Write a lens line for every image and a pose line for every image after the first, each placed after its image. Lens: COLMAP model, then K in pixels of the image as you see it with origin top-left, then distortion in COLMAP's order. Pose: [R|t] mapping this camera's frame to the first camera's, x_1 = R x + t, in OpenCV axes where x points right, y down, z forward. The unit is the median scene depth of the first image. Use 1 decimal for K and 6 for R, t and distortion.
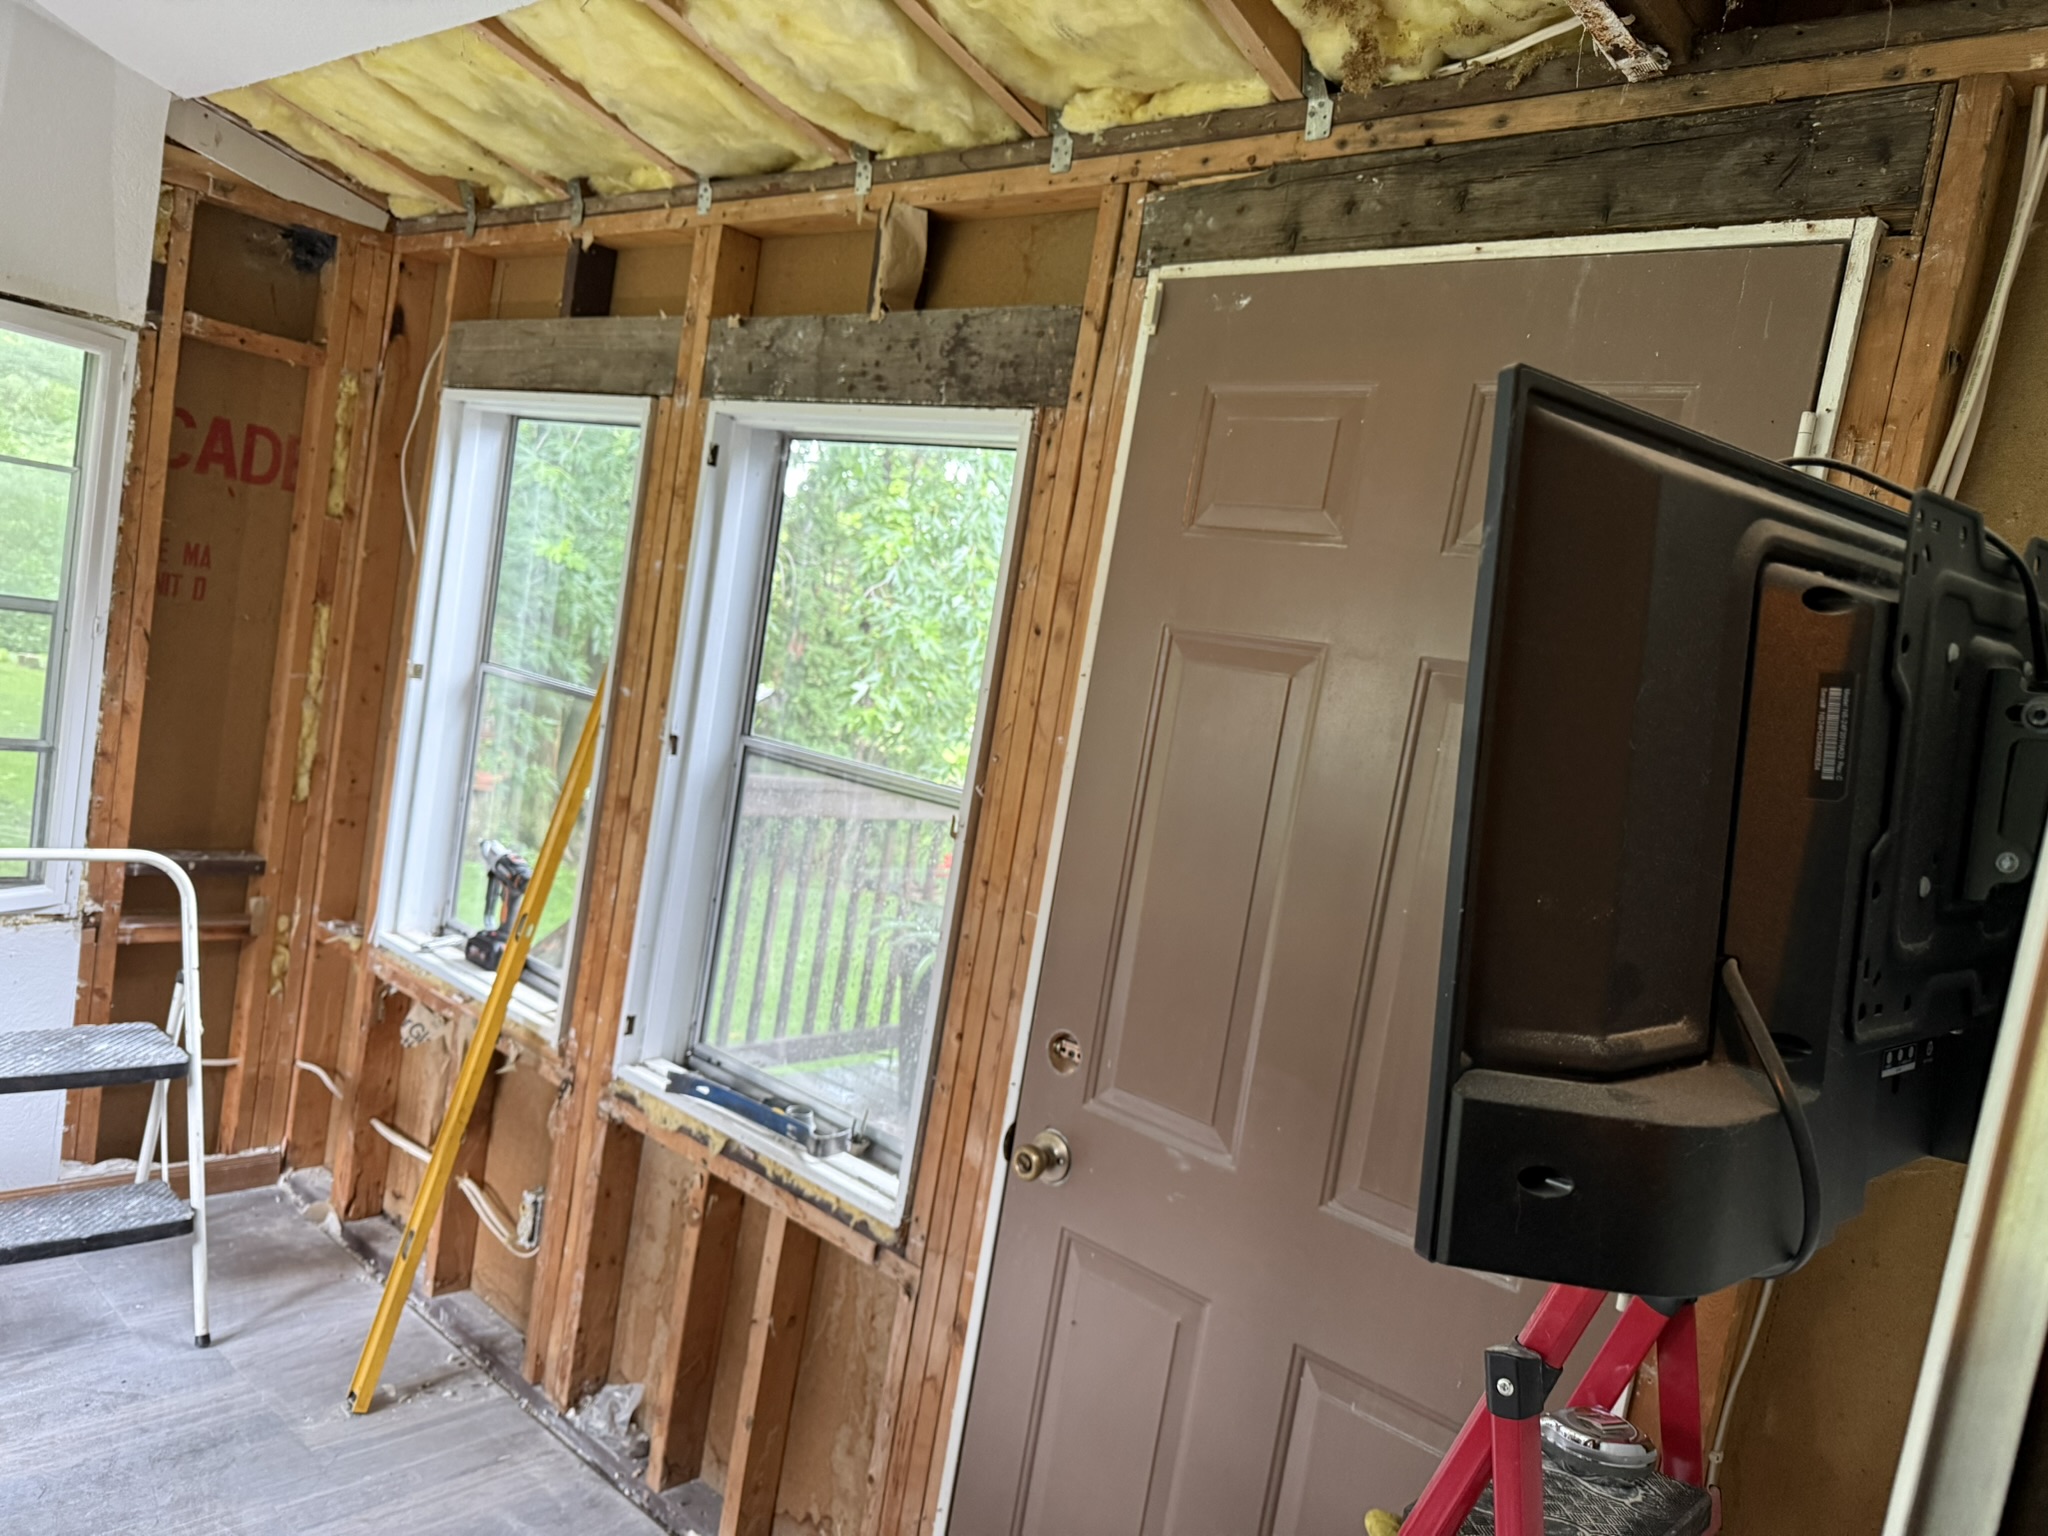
lens RADIAL K [[1443.1, 0, 1033.7], [0, 1443.1, 772.5], [0, 0, 1]] dist [0.009678, -0.022142]
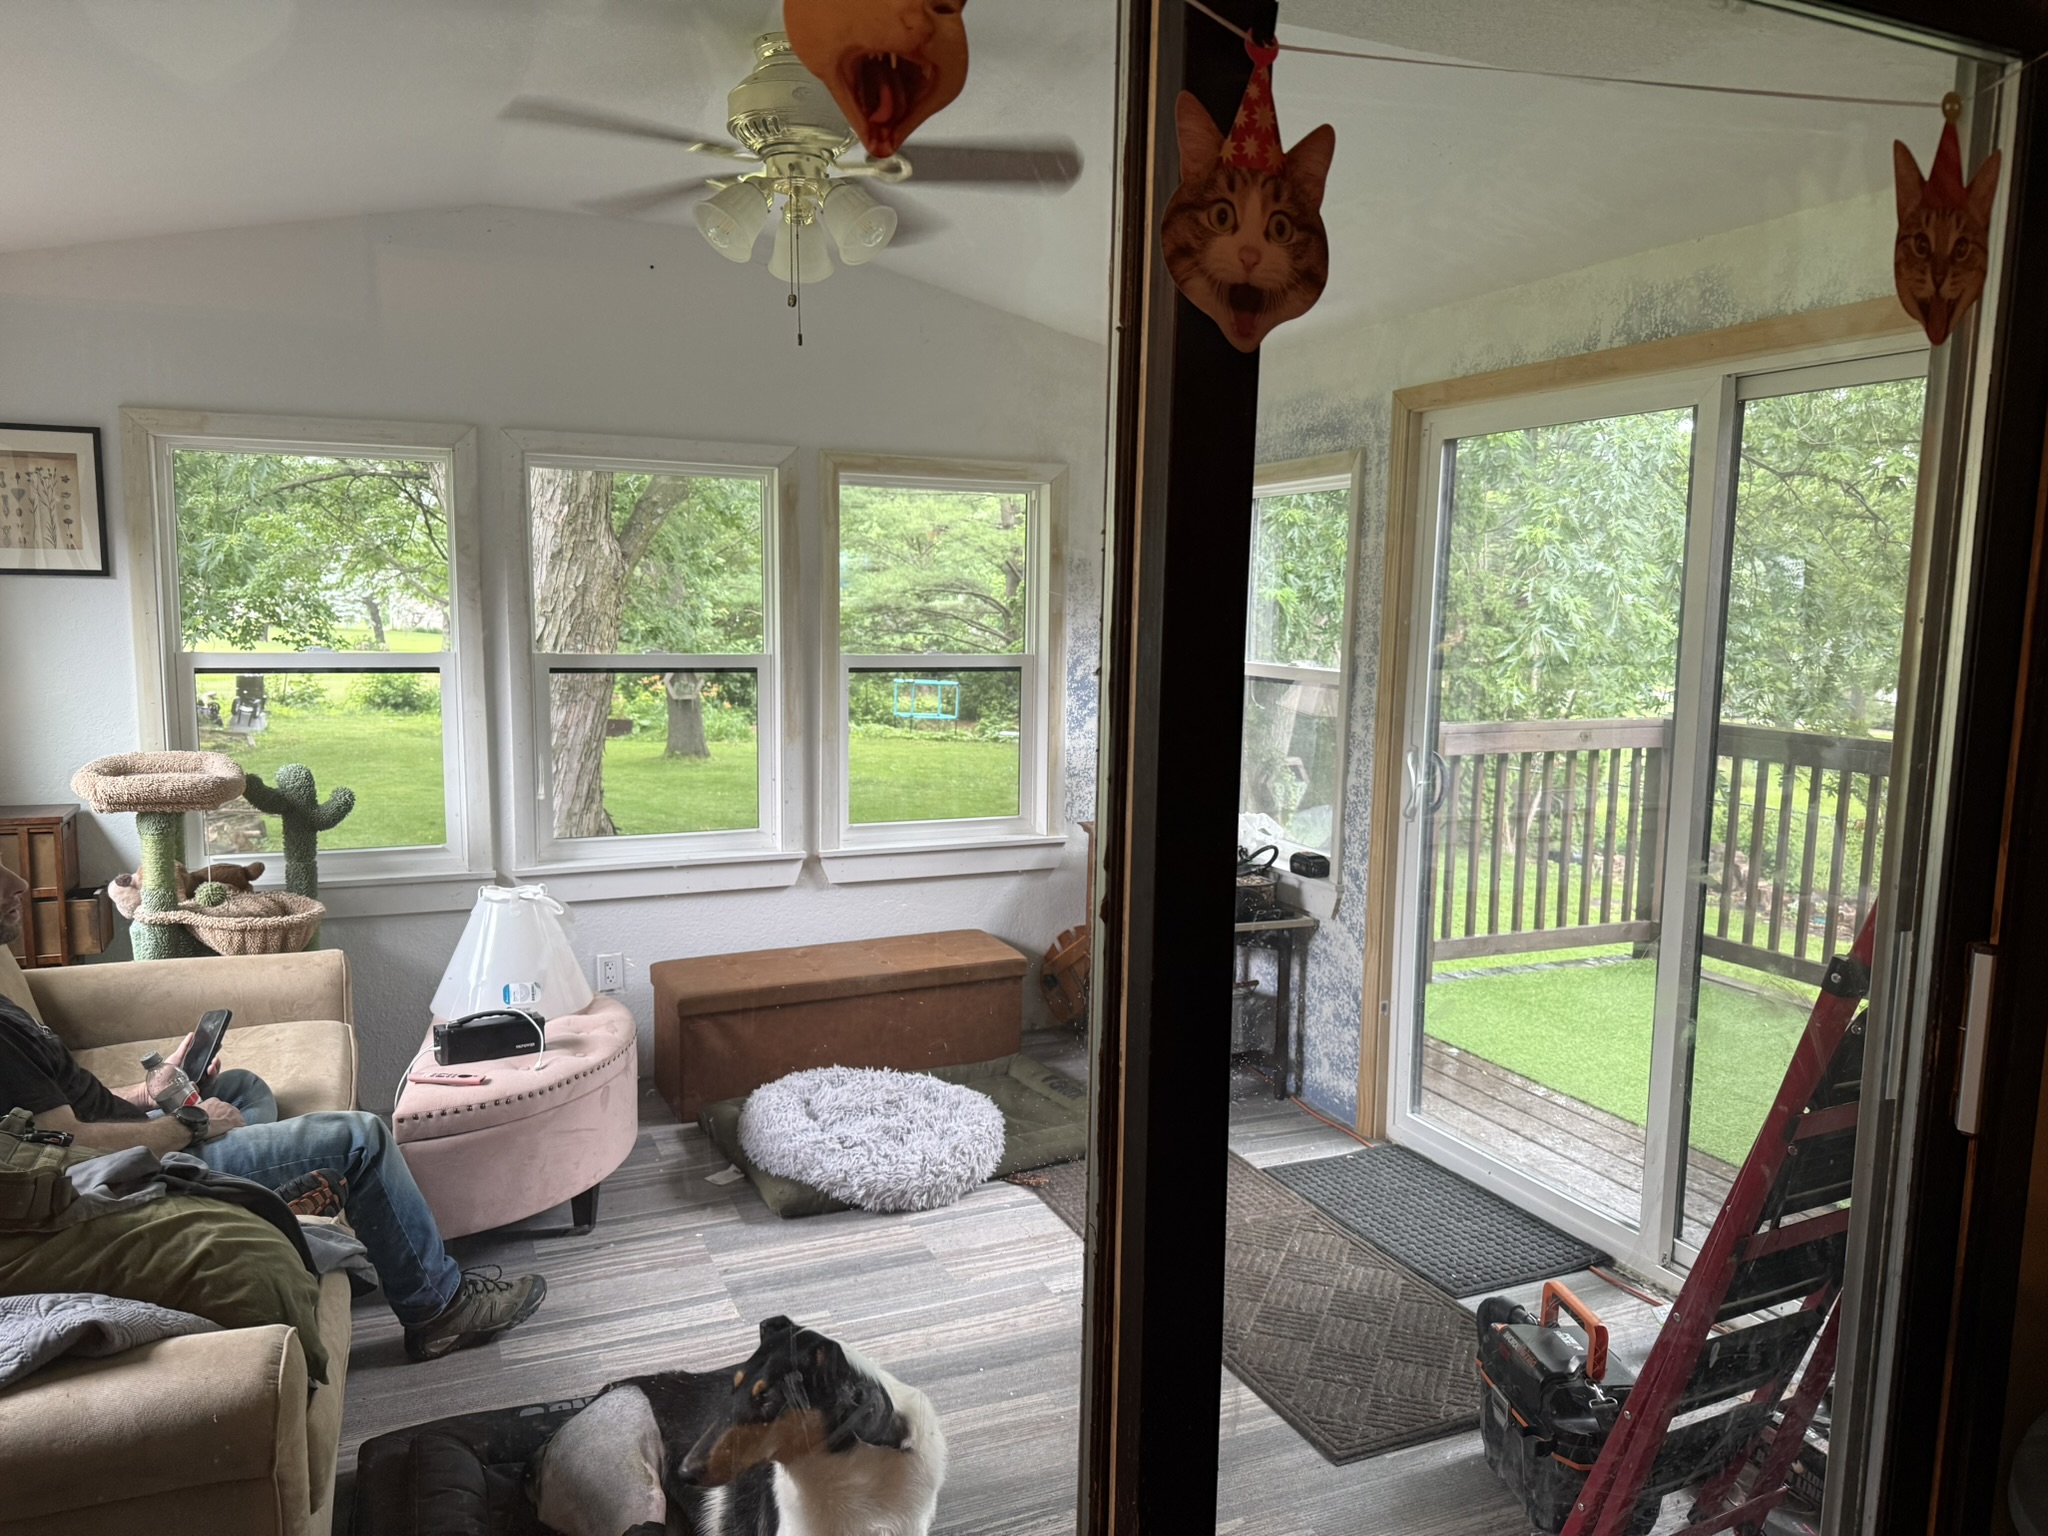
lens RADIAL K [[1443.1, 0, 1024.6], [0, 1443.1, 768.5], [0, 0, 1]] dist [0.009678, -0.022142]
pose [[0.893599, -0.095166, -0.438661, 0.050285], [0.093094, 0.995310, -0.026287, 0.089036], [0.439105, -0.017346, 0.898268, -0.682975]]
